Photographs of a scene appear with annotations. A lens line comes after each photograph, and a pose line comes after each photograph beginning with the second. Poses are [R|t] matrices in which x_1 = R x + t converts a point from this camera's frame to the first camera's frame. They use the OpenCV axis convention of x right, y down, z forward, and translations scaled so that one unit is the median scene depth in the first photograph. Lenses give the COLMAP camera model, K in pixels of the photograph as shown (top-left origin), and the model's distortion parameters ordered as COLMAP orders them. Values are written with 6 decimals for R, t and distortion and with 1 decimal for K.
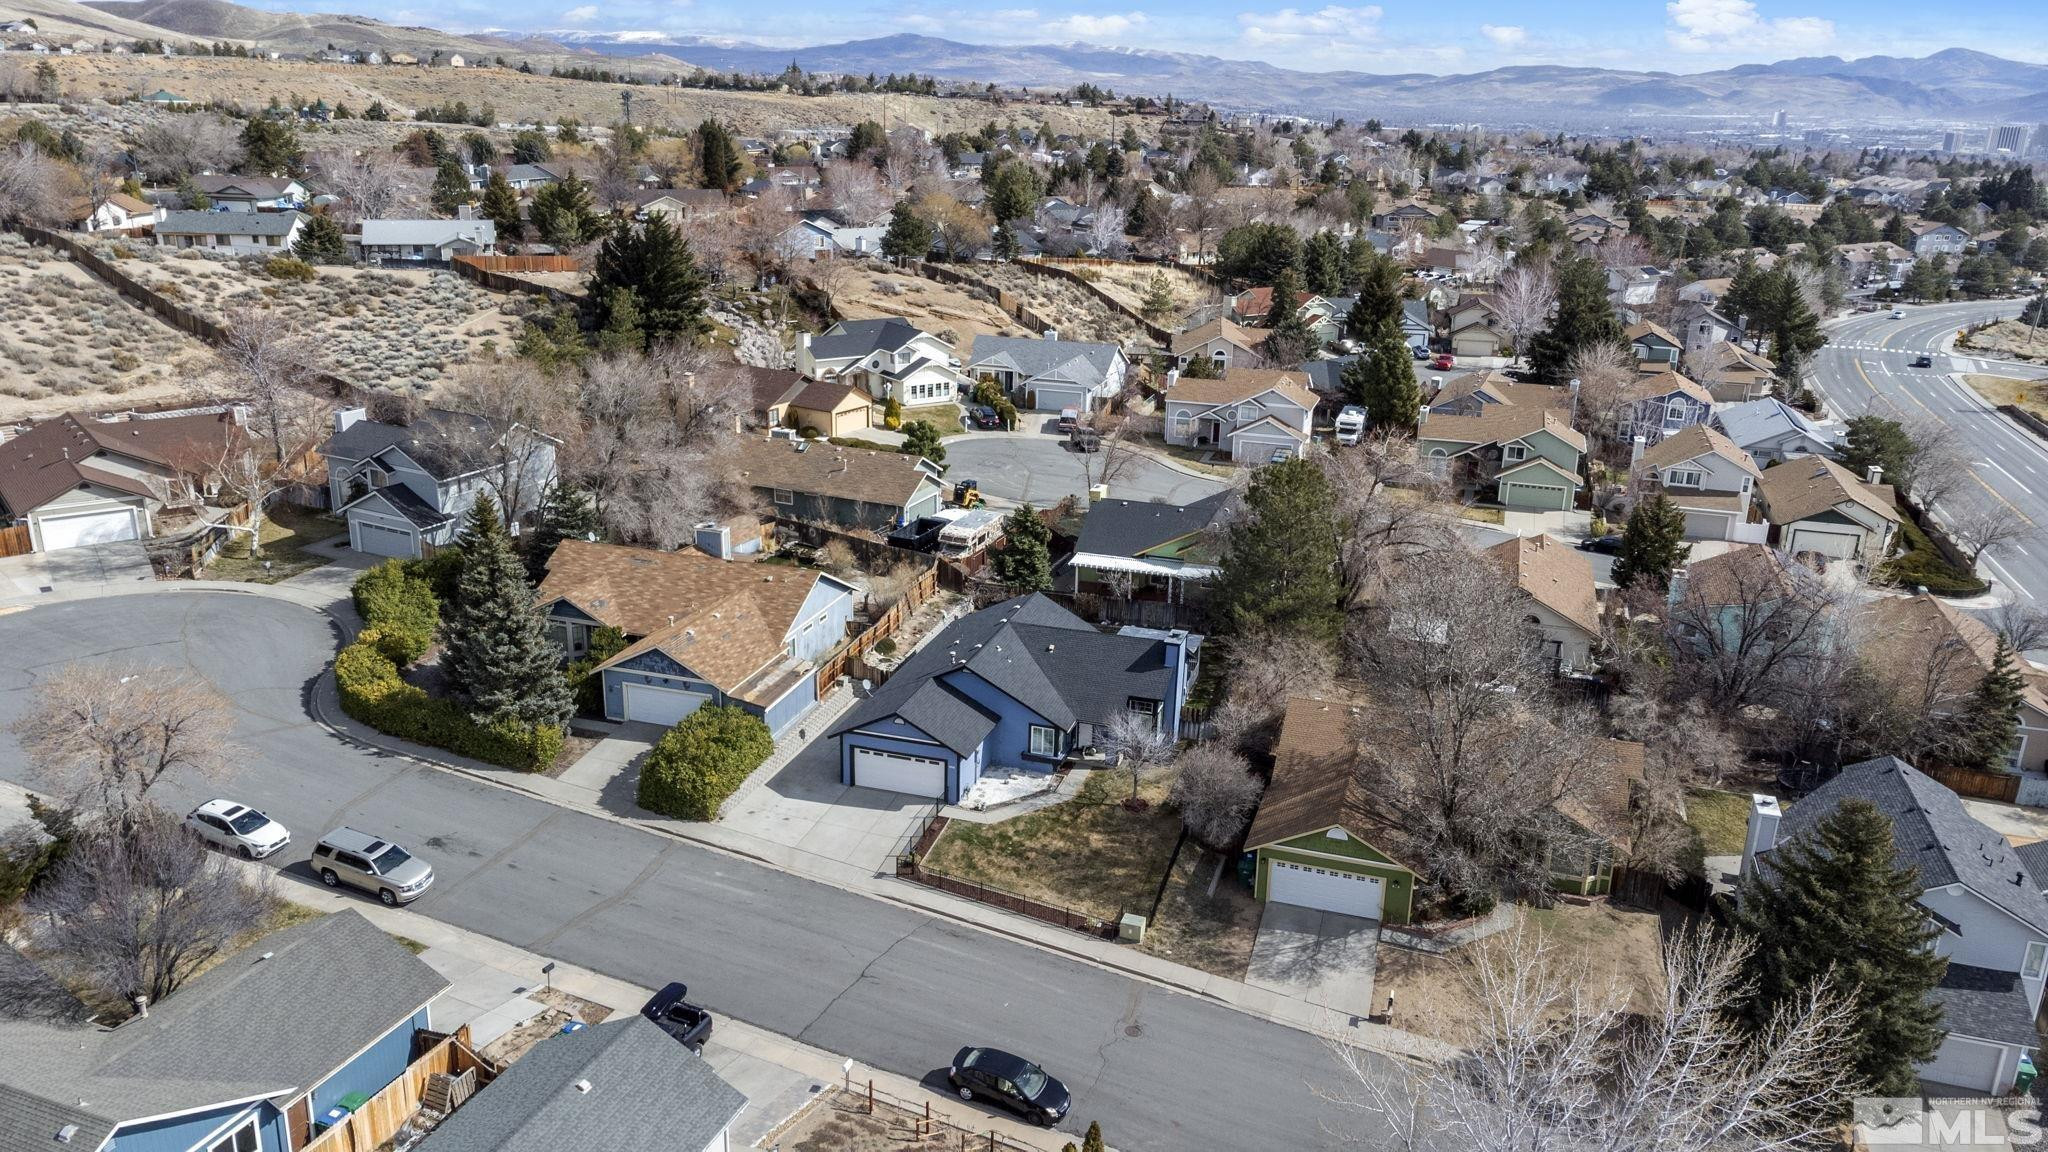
lens RADIAL K [[1505.7, 0, 1030.6], [0, 1505.7, 582.4], [0, 0, 1]] dist [0.027028, 0.020445]
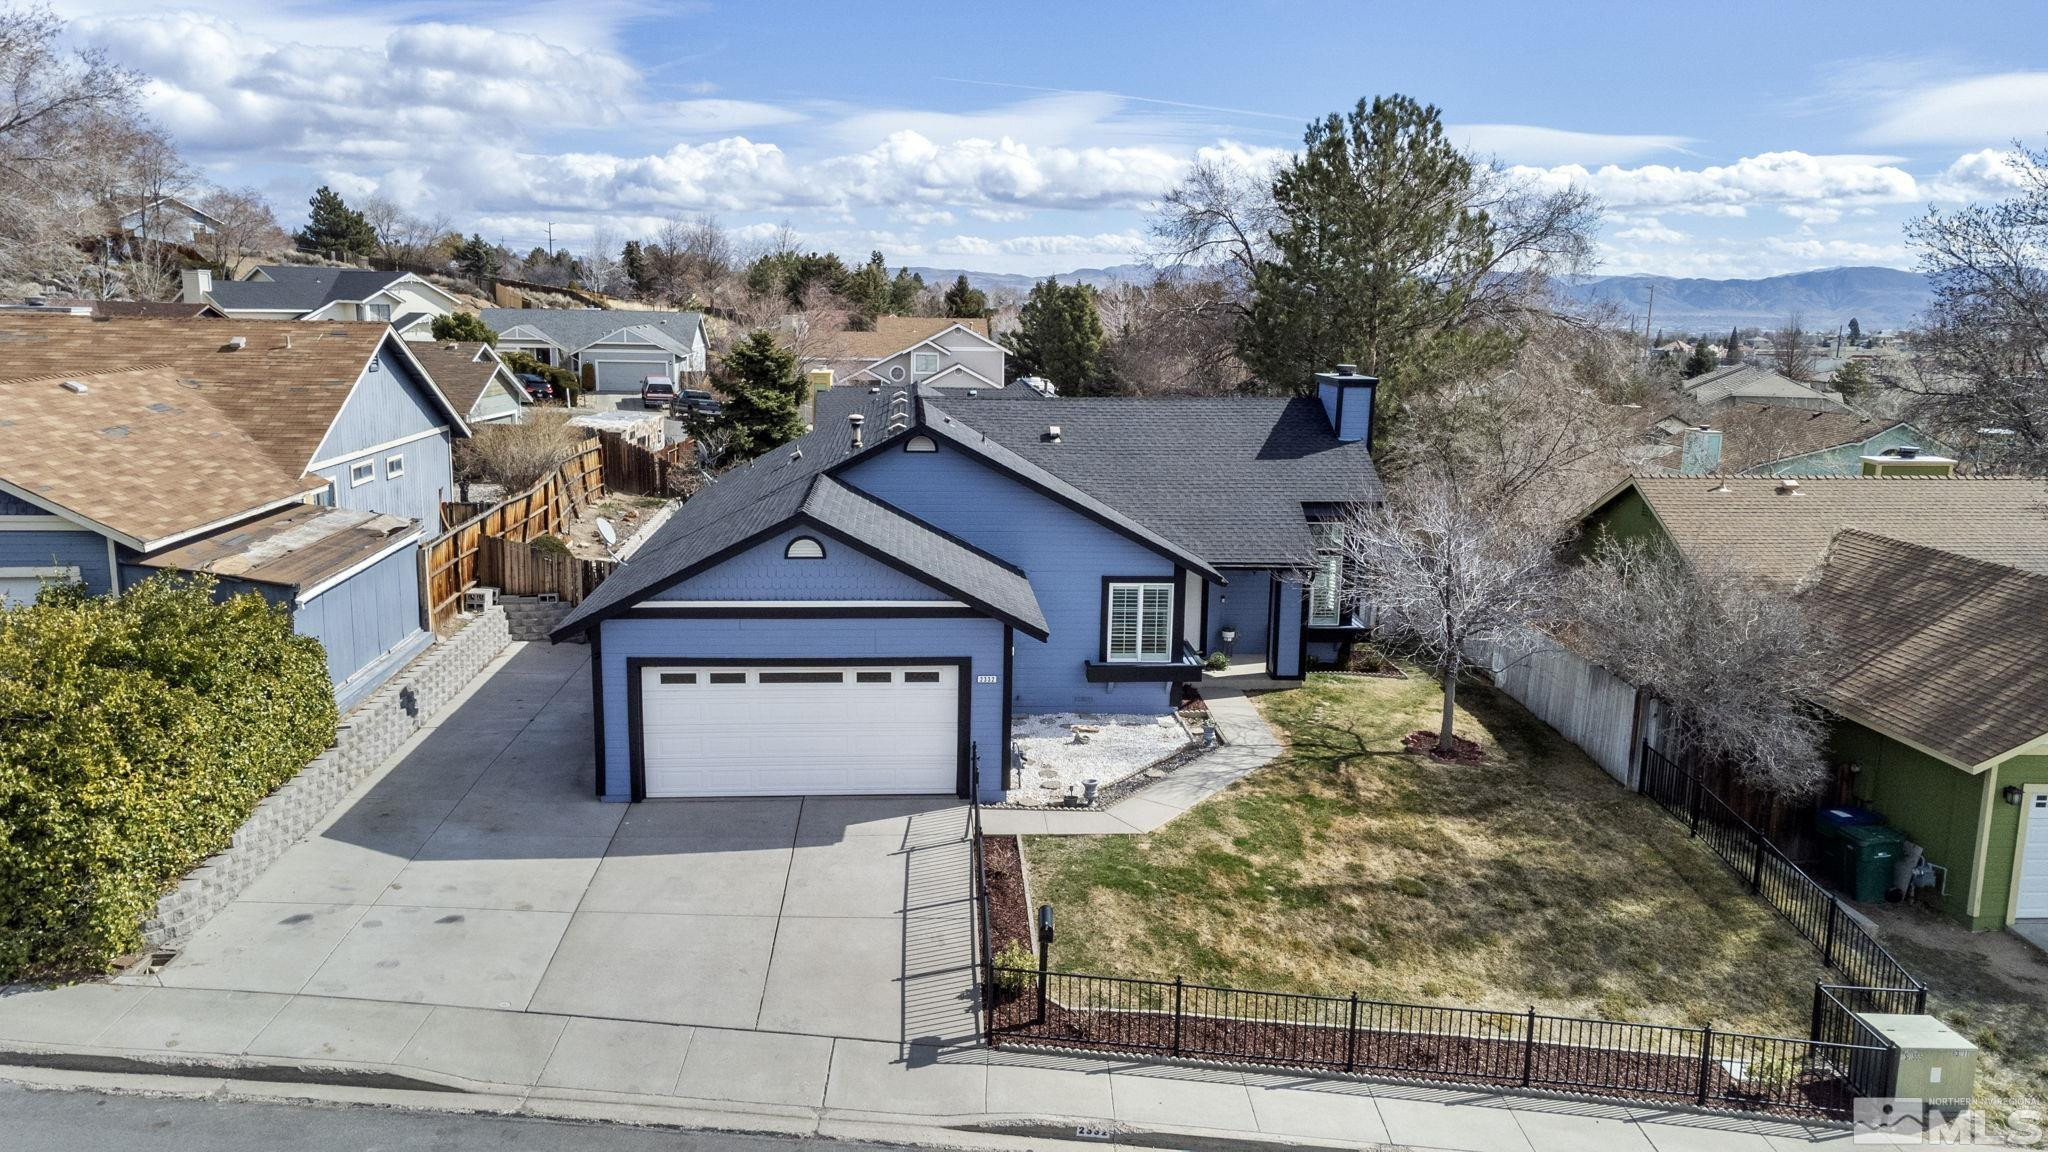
lens RADIAL K [[1505.7, 0, 1022.6], [0, 1505.7, 575.4], [0, 0, 1]] dist [0.027028, 0.020445]
pose [[0.928376, -0.074222, 0.364157, -0.156975], [0.120471, 0.987047, -0.105950, 0.134161], [-0.351576, 0.142232, 0.925292, 0.695387]]
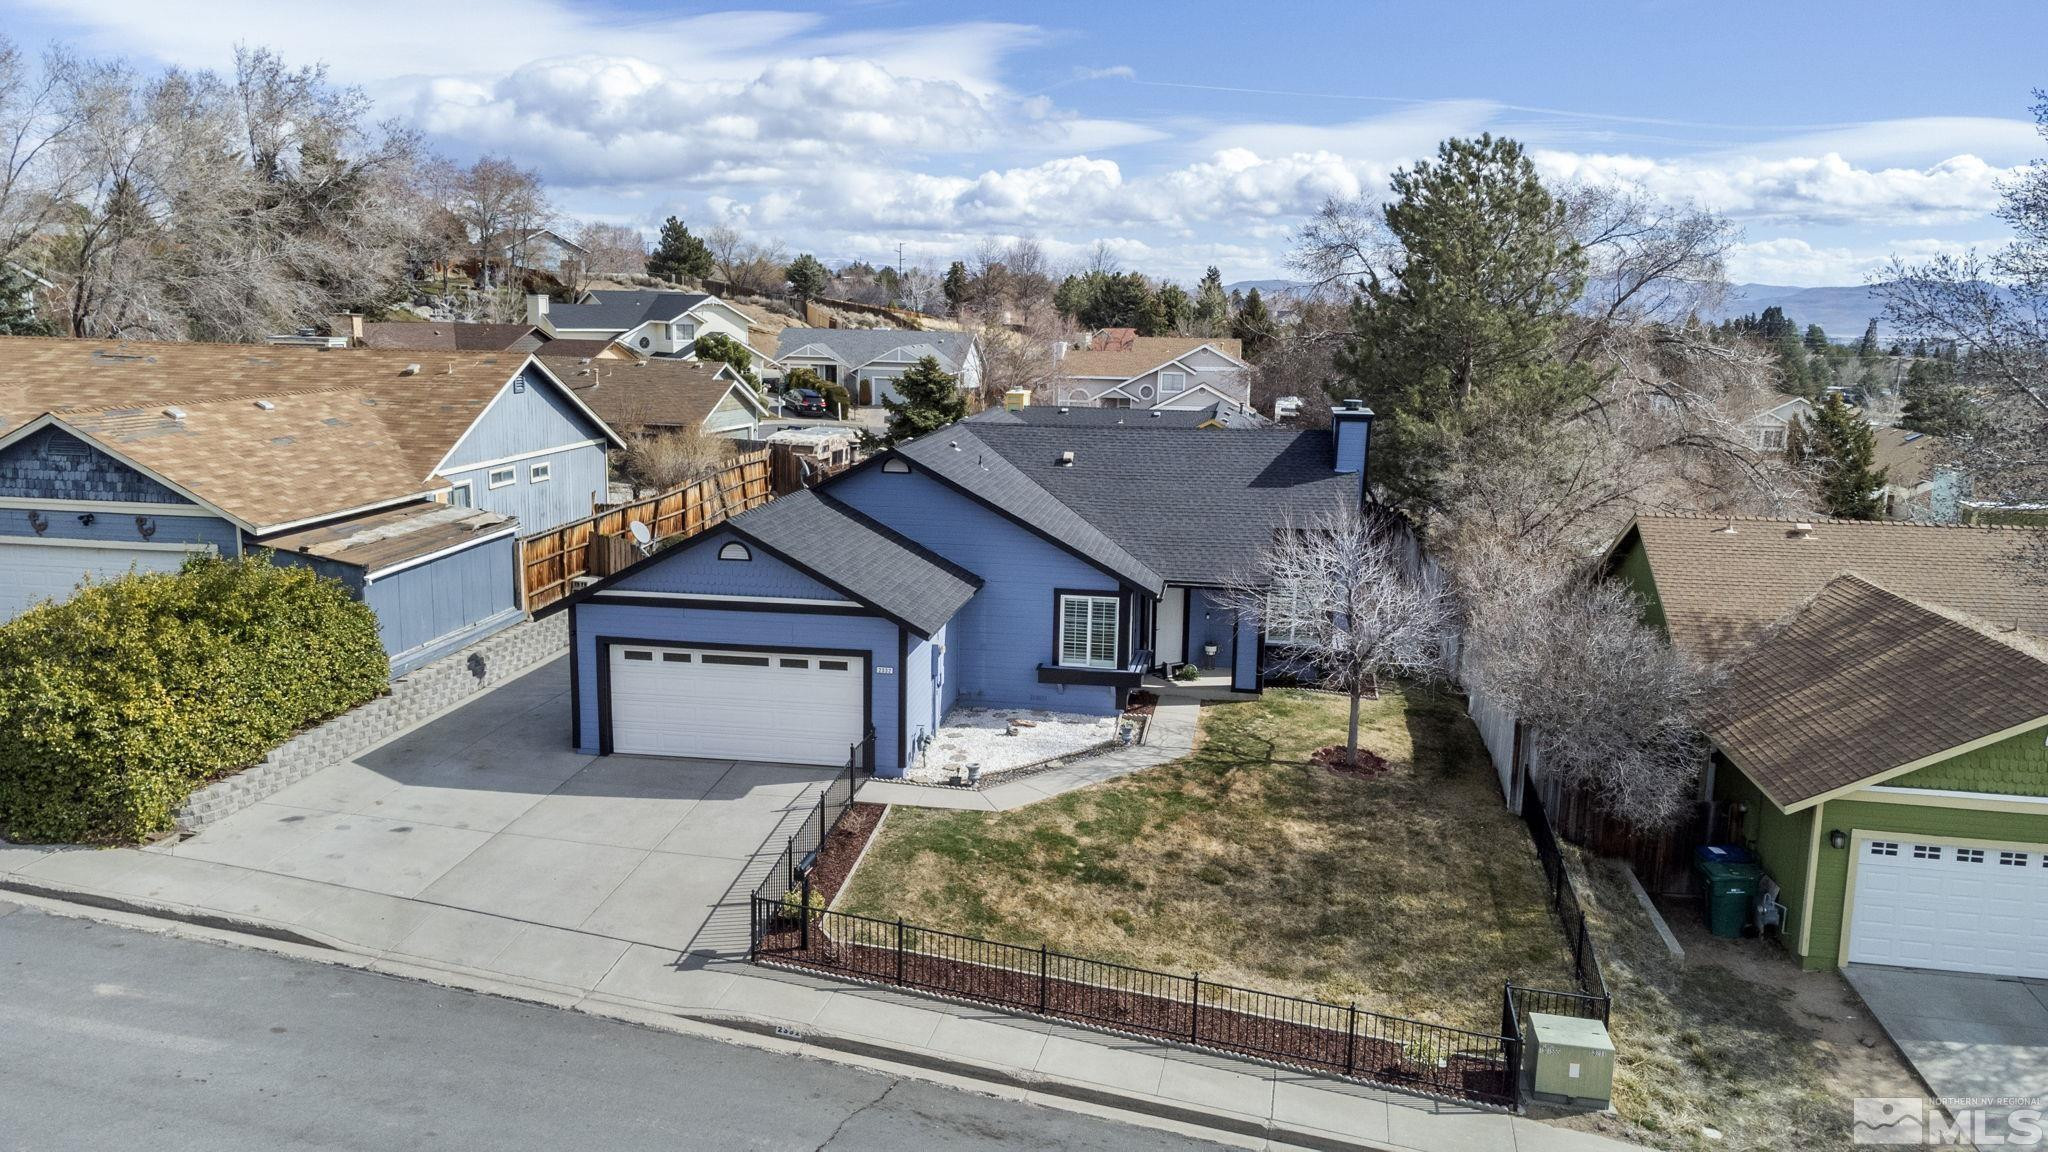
lens RADIAL K [[1505.7, 0, 1031.4], [0, 1505.7, 573.0], [0, 0, 1]] dist [0.027028, 0.020445]
pose [[0.988157, -0.030555, 0.150374, -0.070525], [0.051215, 0.989453, -0.135499, 0.149287], [-0.144647, 0.141596, 0.979300, 0.625617]]
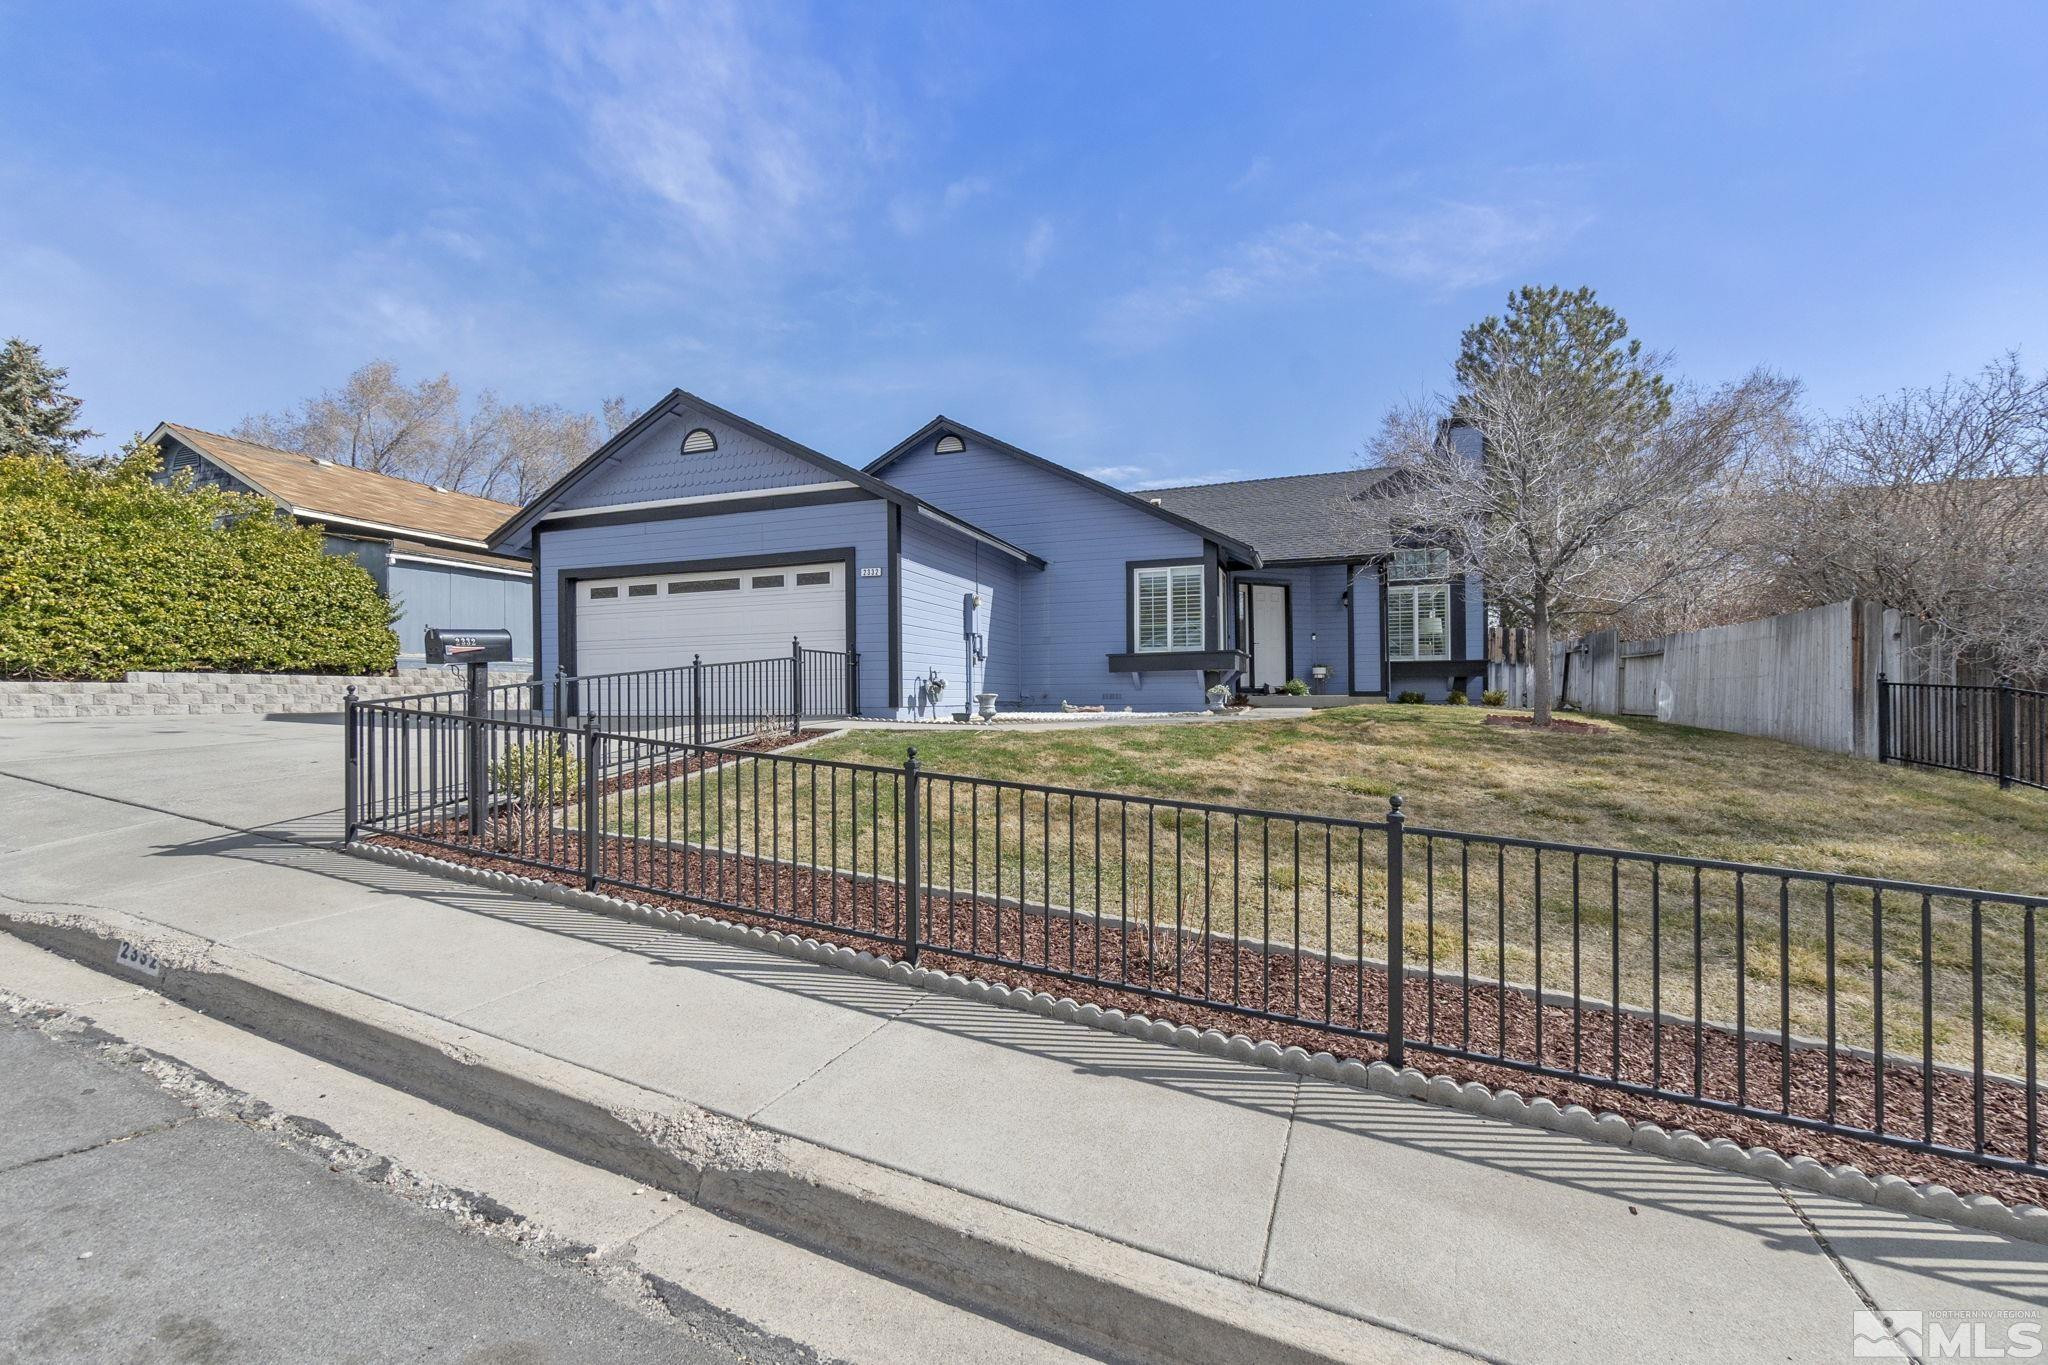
lens RADIAL K [[879.5, 0, 1018.3], [0, 879.5, 687.6], [0, 0, 1]] dist [-0.015709, 0.004606]
pose [[0.998992, -0.030679, -0.032773, -0.020596], [0.018087, 0.943234, -0.331636, 0.193659], [0.041087, 0.330709, 0.942838, 0.849750]]
